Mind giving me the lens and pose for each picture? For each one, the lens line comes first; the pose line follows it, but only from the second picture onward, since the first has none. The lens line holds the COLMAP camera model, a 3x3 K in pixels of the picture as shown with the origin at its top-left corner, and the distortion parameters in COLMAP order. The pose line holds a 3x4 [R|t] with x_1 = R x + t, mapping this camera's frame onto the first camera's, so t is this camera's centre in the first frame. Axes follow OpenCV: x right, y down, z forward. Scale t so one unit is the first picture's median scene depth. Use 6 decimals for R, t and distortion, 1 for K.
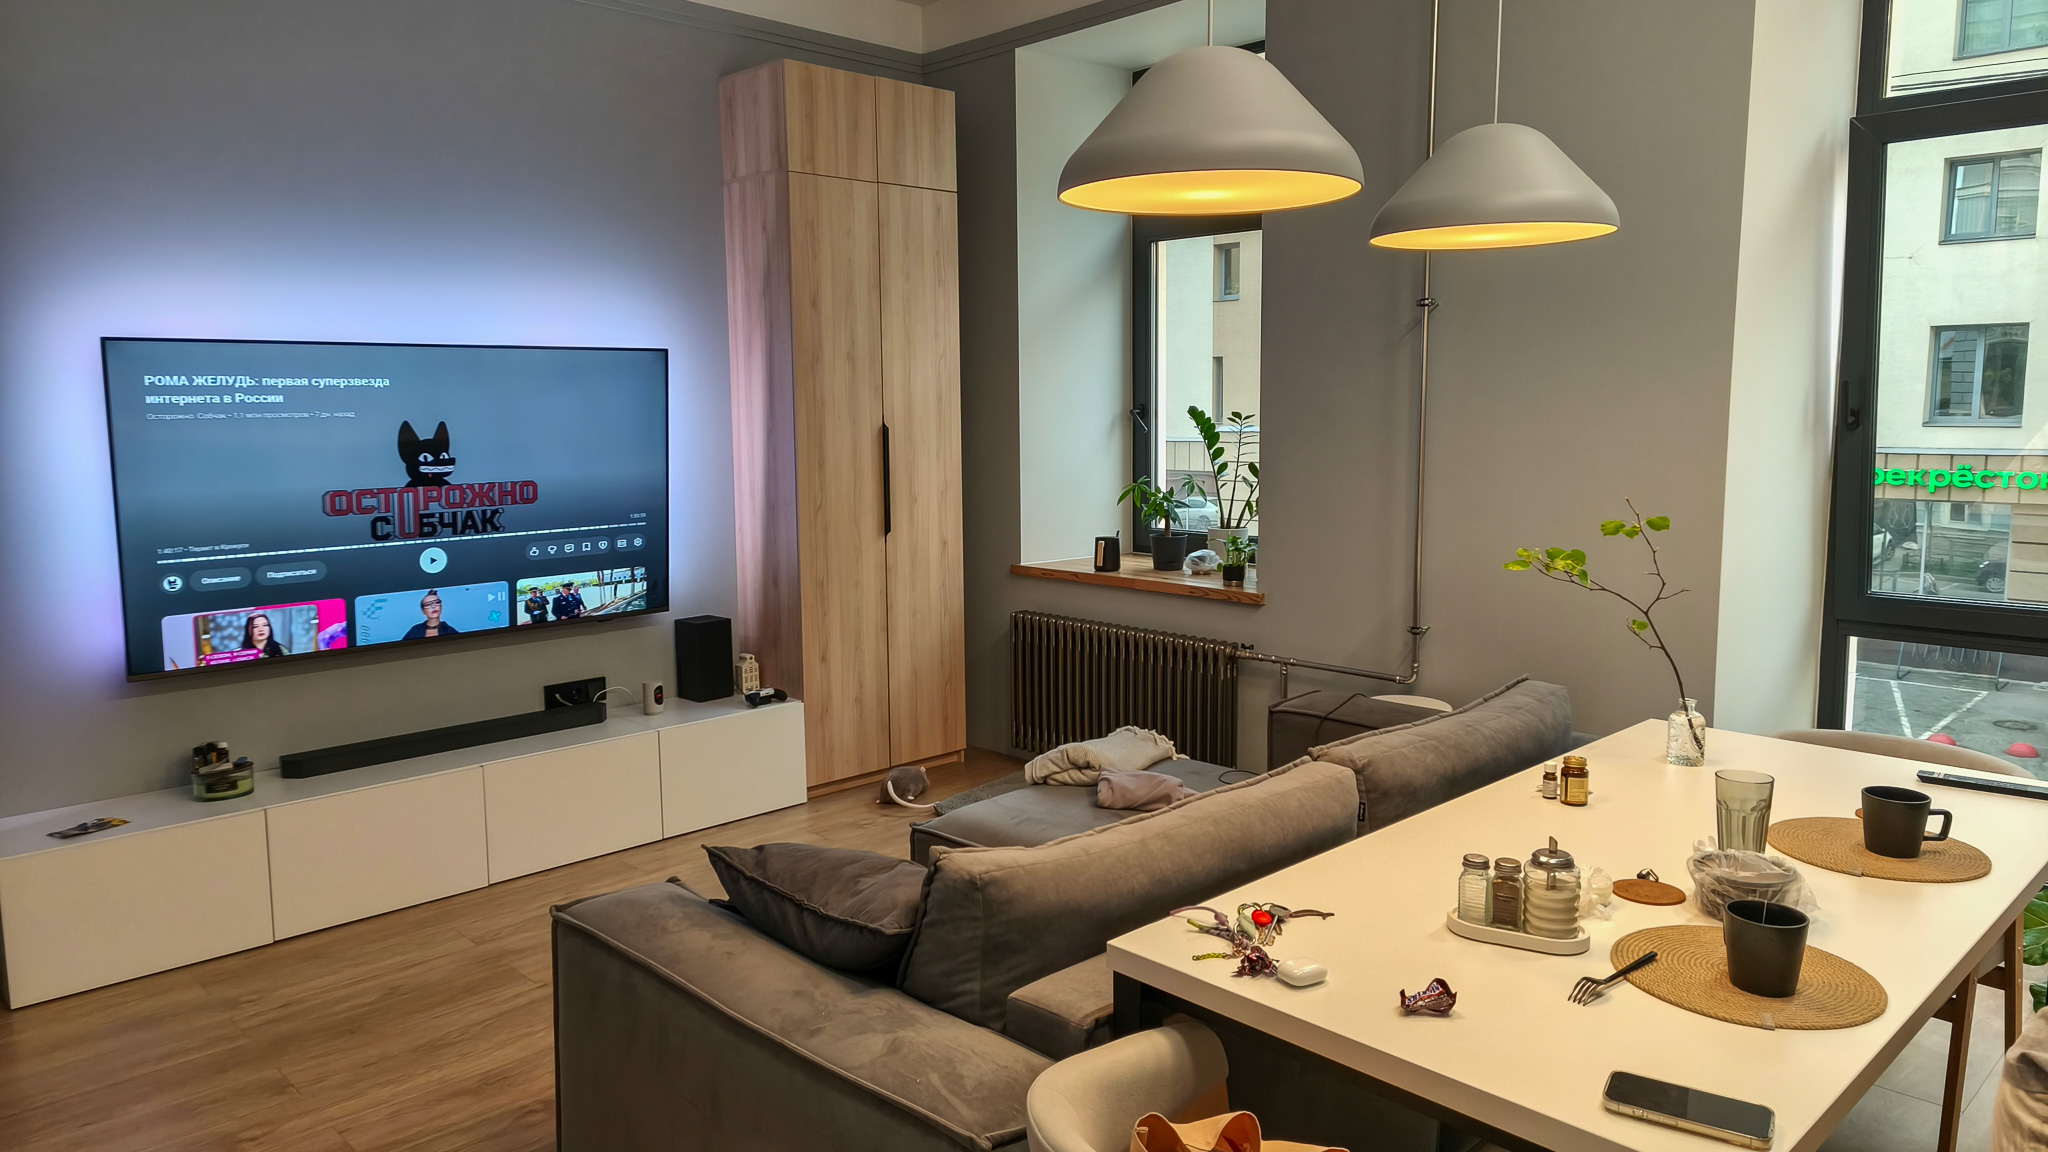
lens RADIAL K [[1397.6, 0, 1008.3], [0, 1397.6, 568.1], [0, 0, 1]] dist [0.066307, -0.036759]
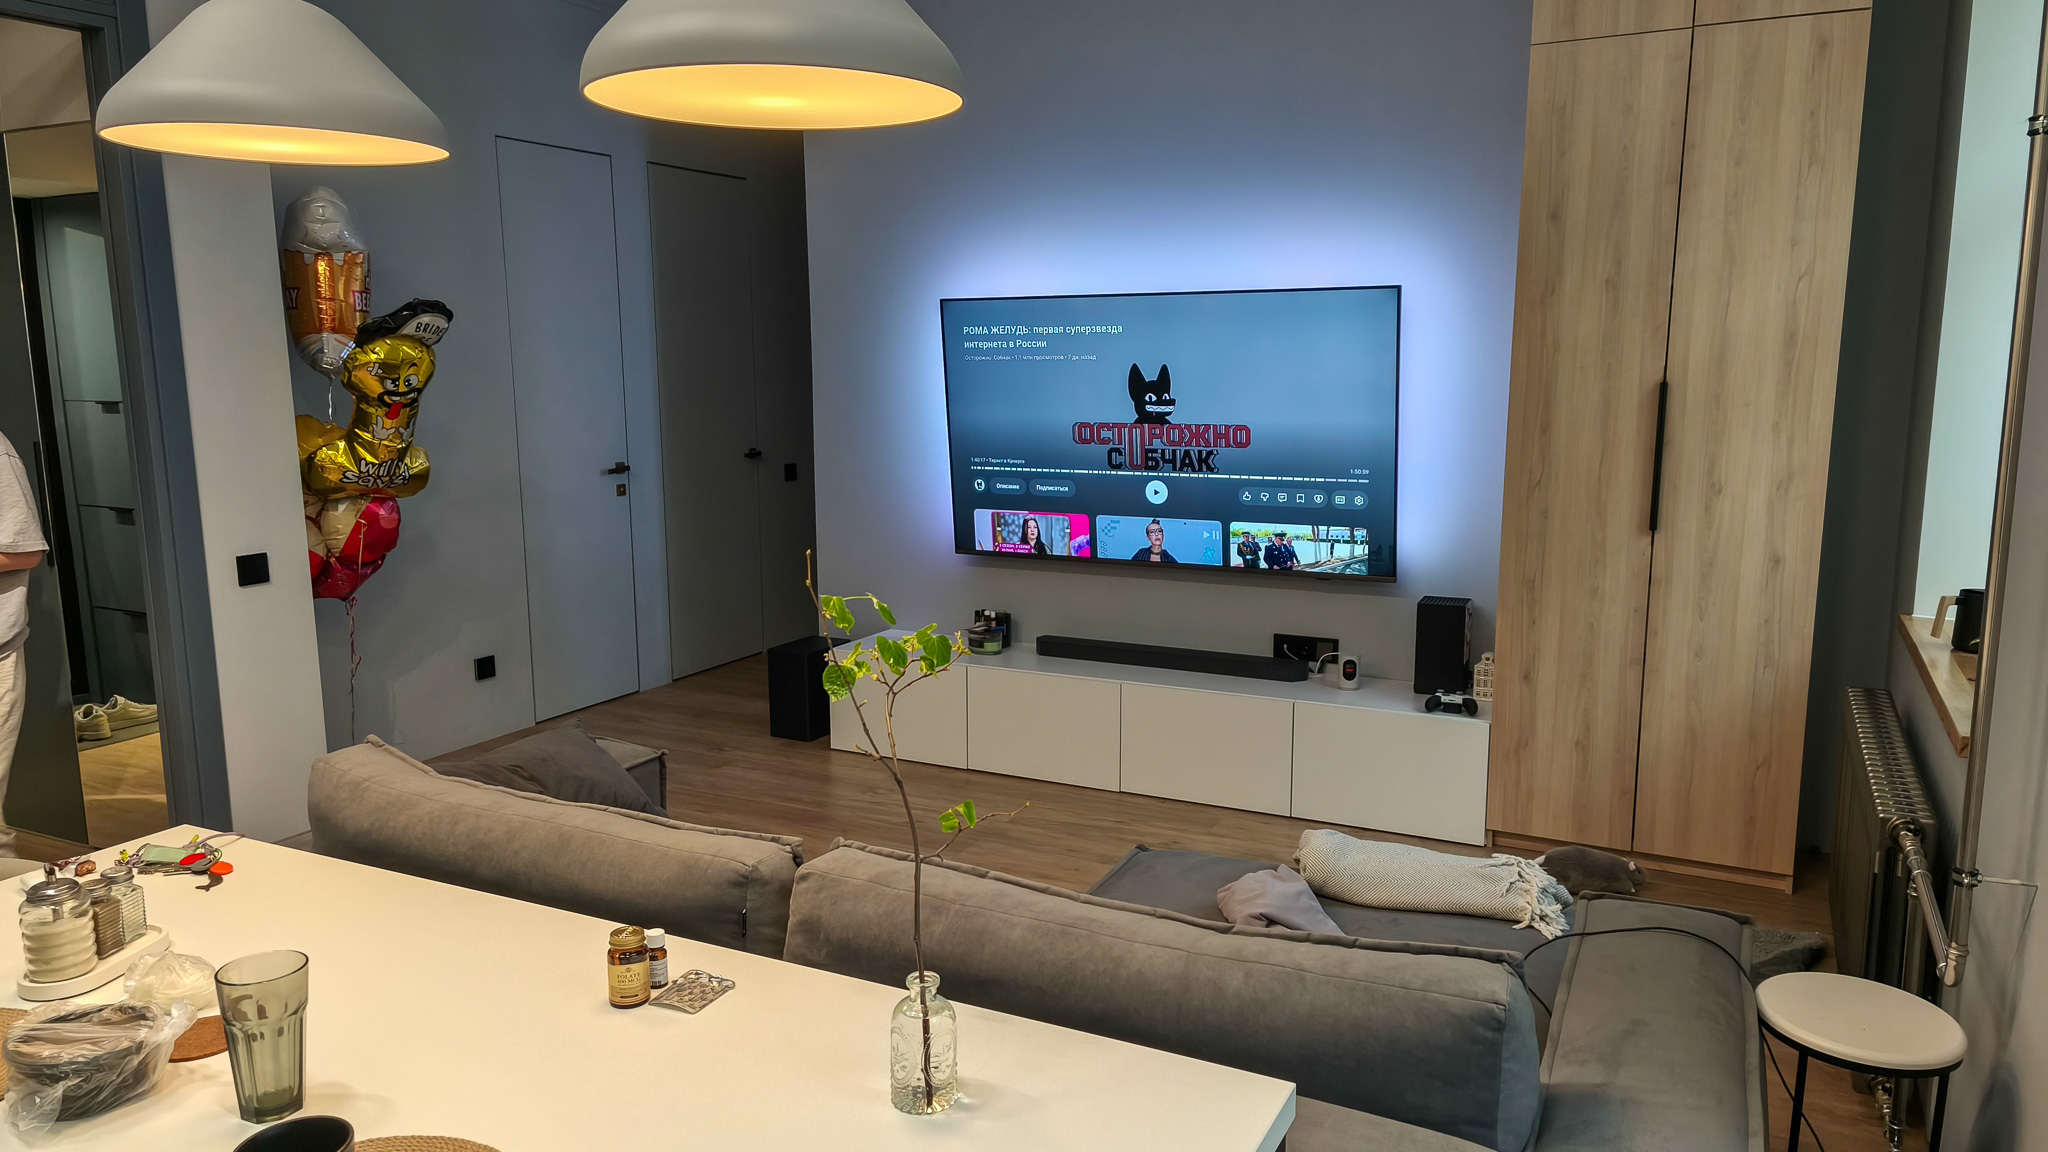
lens RADIAL K [[1397.6, 0, 1011.8], [0, 1397.6, 568.8], [0, 0, 1]] dist [0.066307, -0.036759]
pose [[0.313530, 0.155762, -0.936716, 0.577040], [-0.114258, 0.985476, 0.125627, -0.069839], [0.942679, 0.067640, 0.326774, 0.538847]]
